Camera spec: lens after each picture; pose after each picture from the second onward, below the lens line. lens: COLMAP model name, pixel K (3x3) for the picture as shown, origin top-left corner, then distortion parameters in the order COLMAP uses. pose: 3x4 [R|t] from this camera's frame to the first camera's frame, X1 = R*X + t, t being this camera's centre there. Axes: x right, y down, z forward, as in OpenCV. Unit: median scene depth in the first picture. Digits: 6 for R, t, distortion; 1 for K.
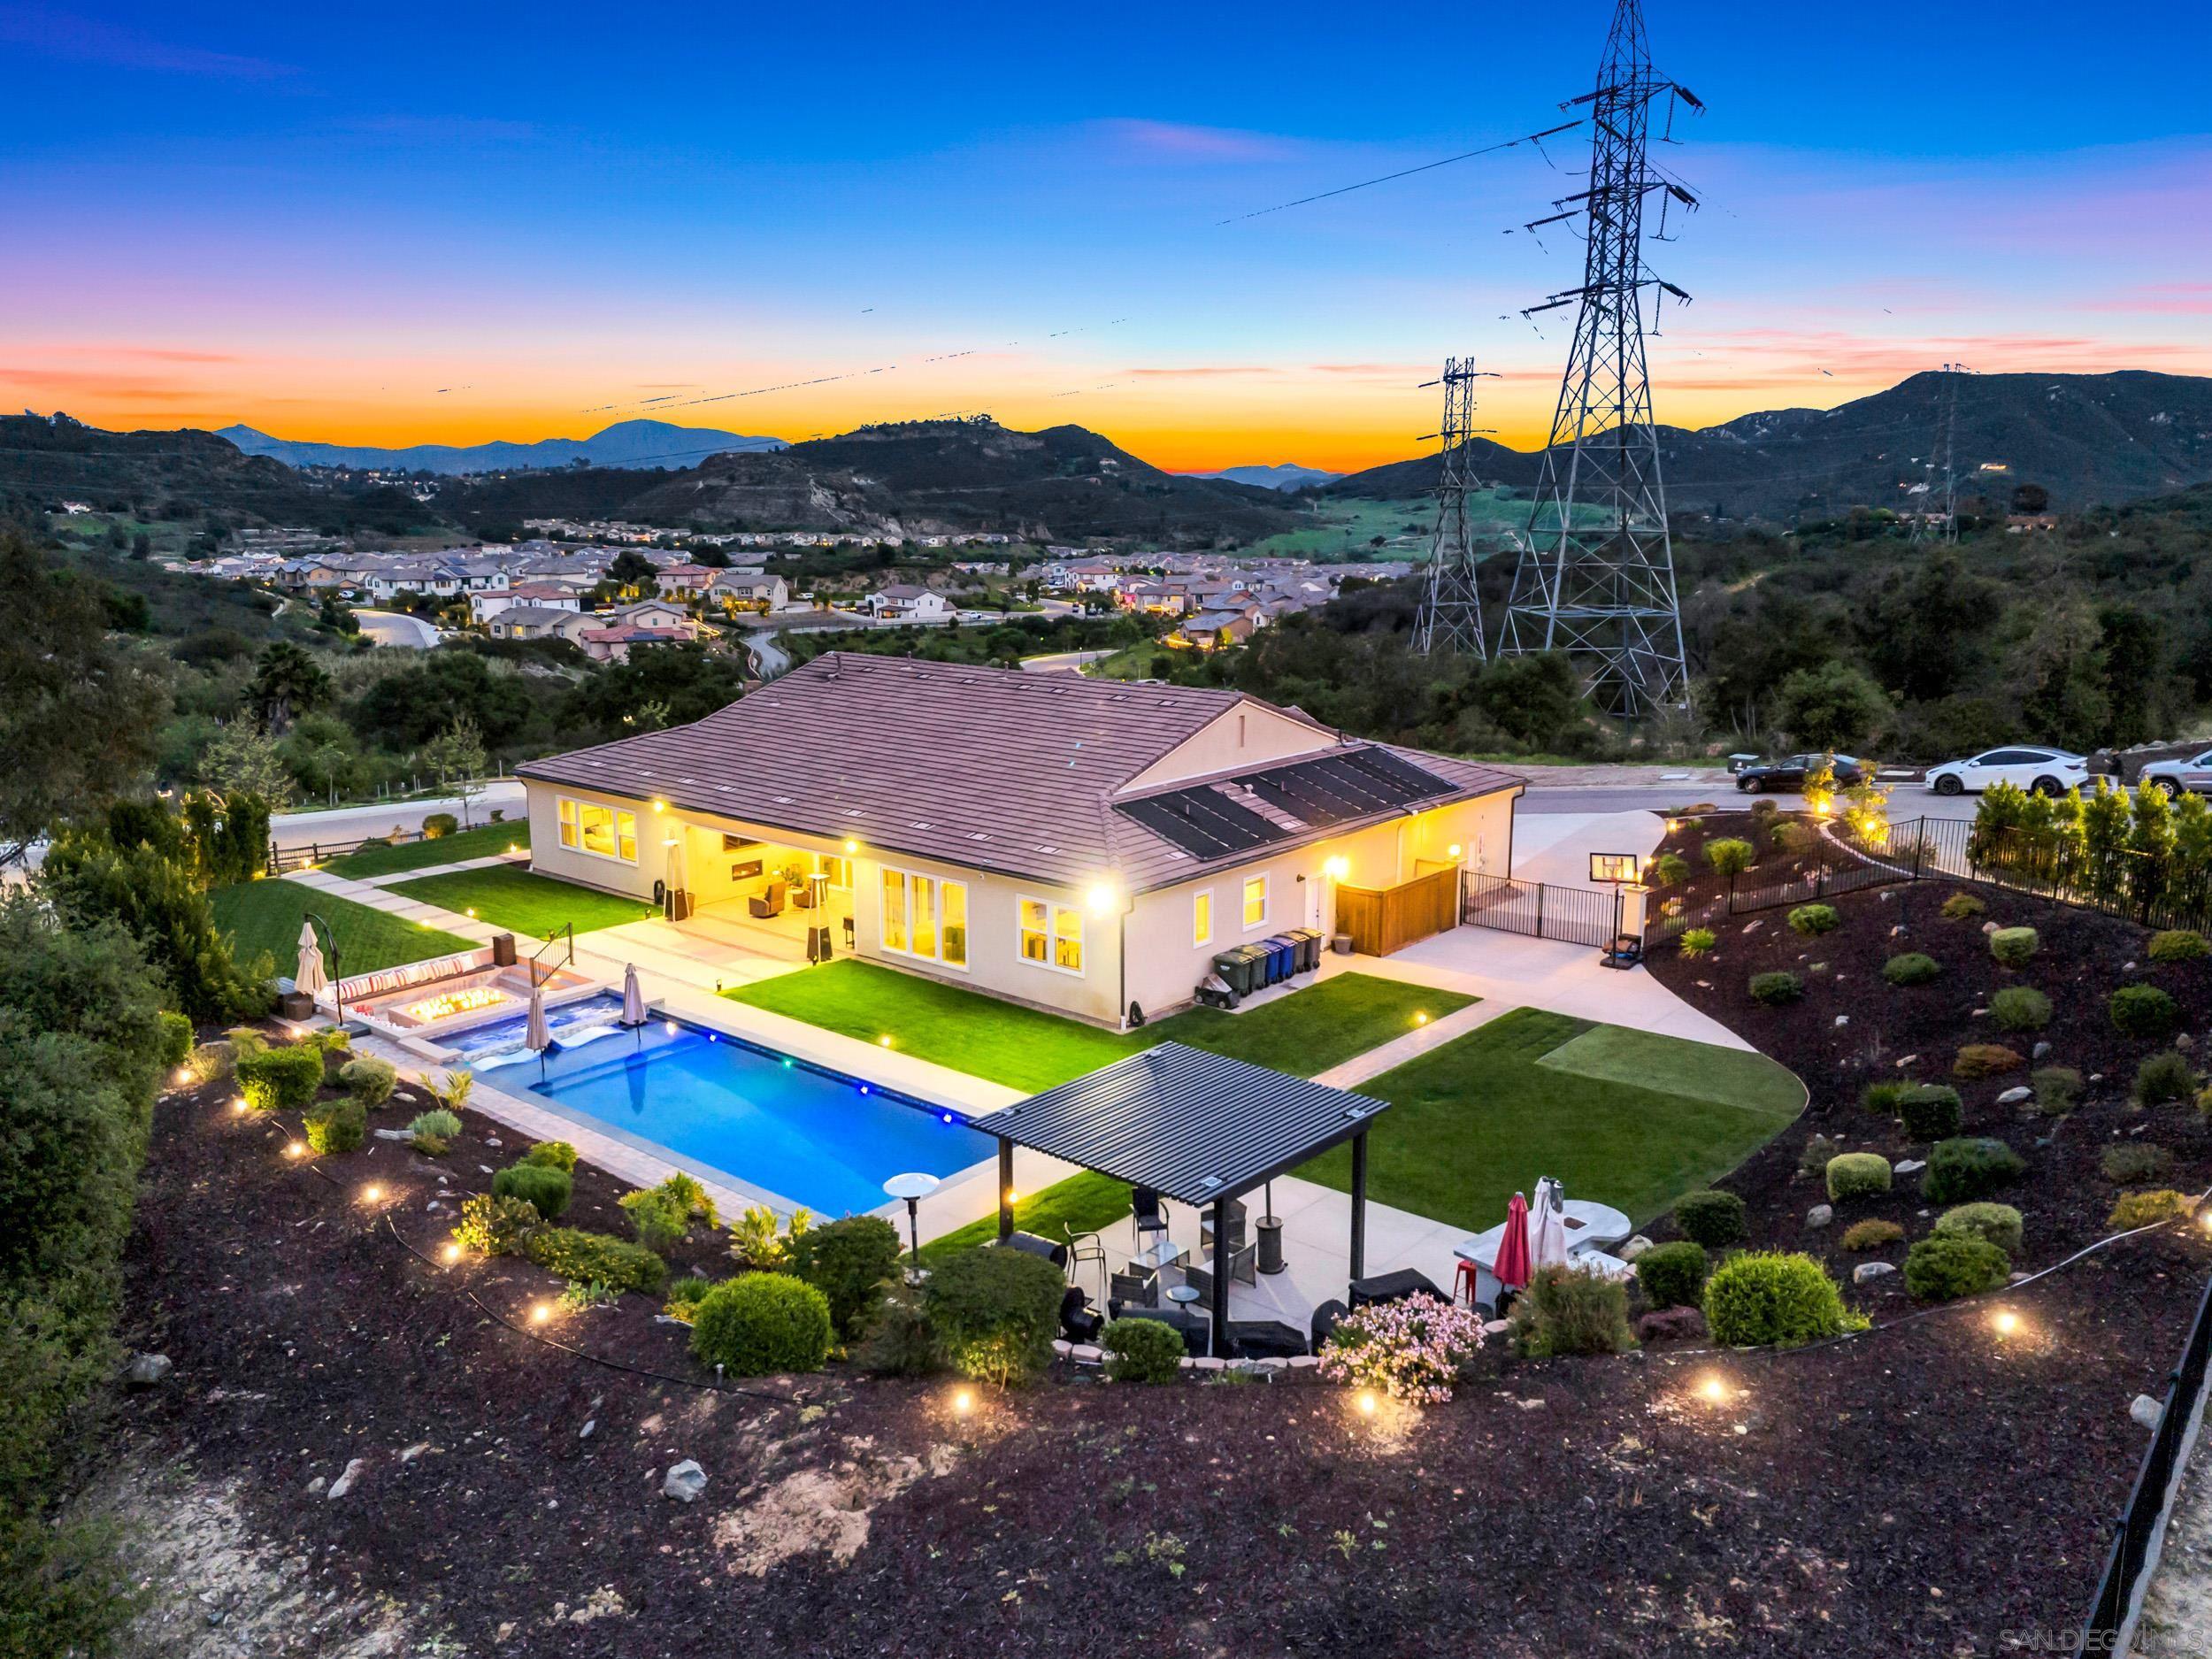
lens RADIAL K [[1681.3, 0, 1106.0], [0, 1681.3, 829.5], [0, 0, 1]] dist [0.058859, -0.047672]
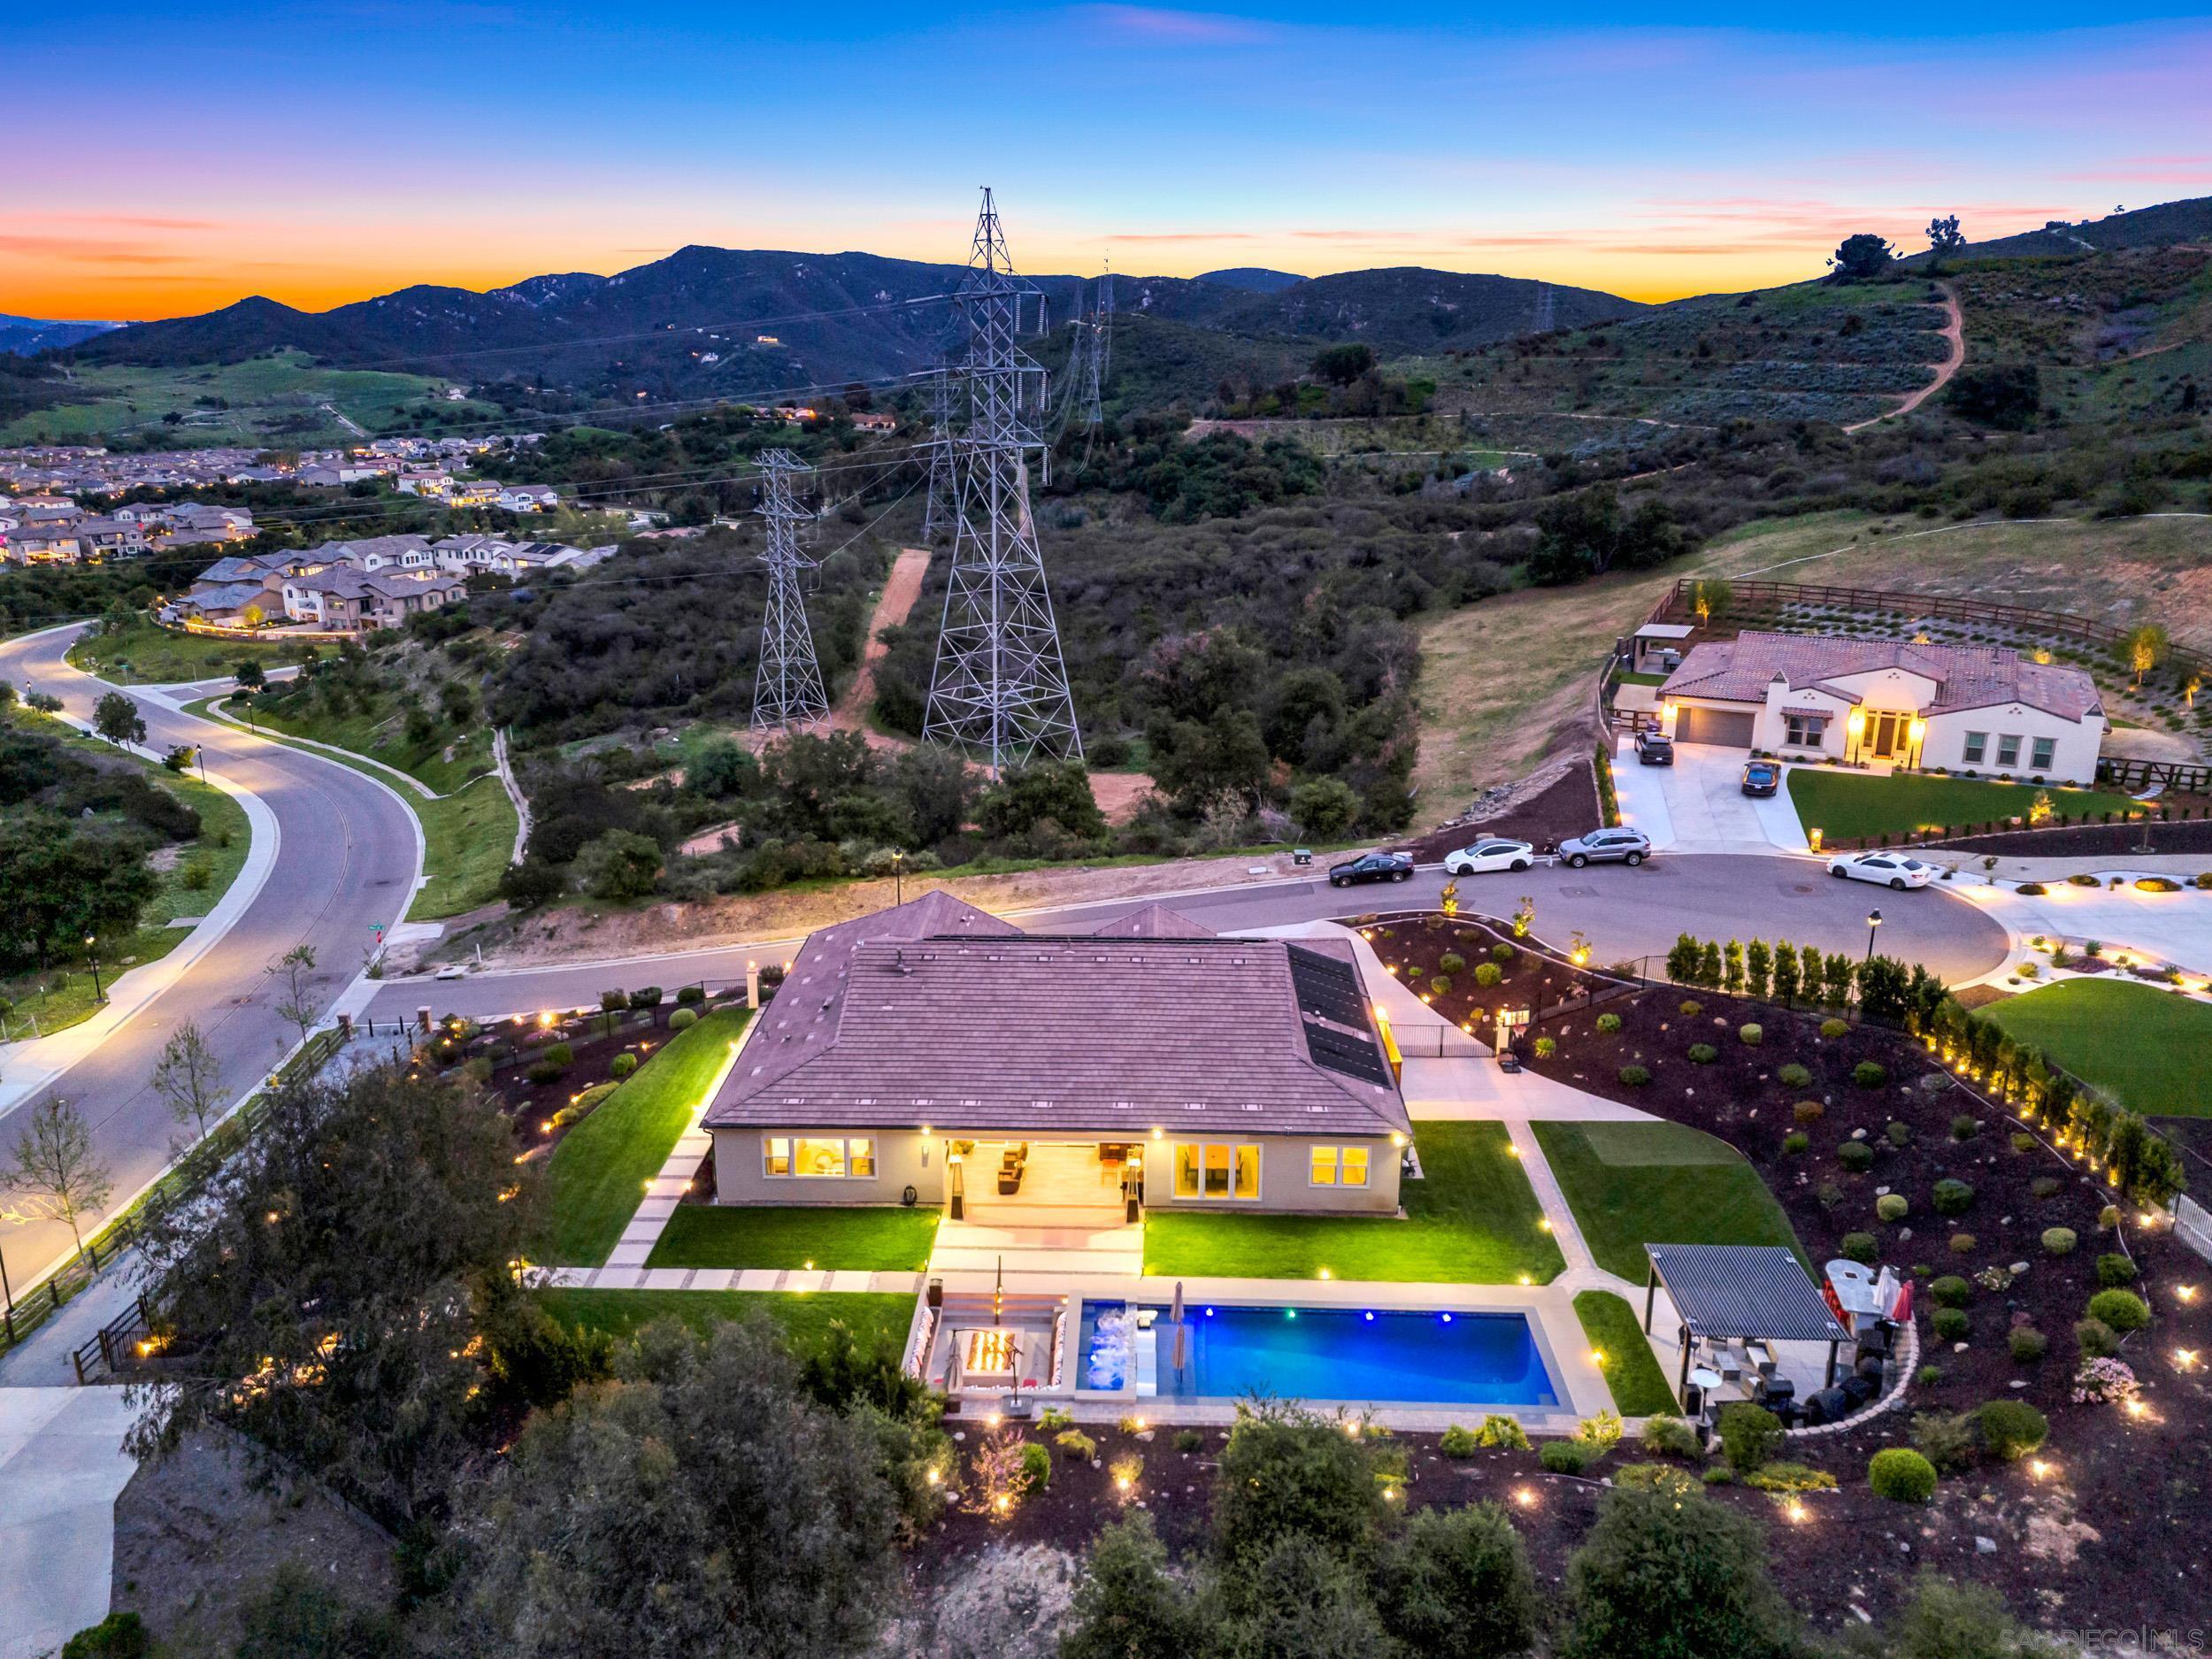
lens RADIAL K [[1641.0, 0, 1094.1], [0, 1641.0, 832.6], [0, 0, 1]] dist [0.056216, -0.049680]
pose [[0.777349, -0.181602, 0.602287, -0.125013], [0.125060, 0.982927, 0.134963, -0.055264], [-0.616513, -0.029591, 0.786788, -0.003164]]
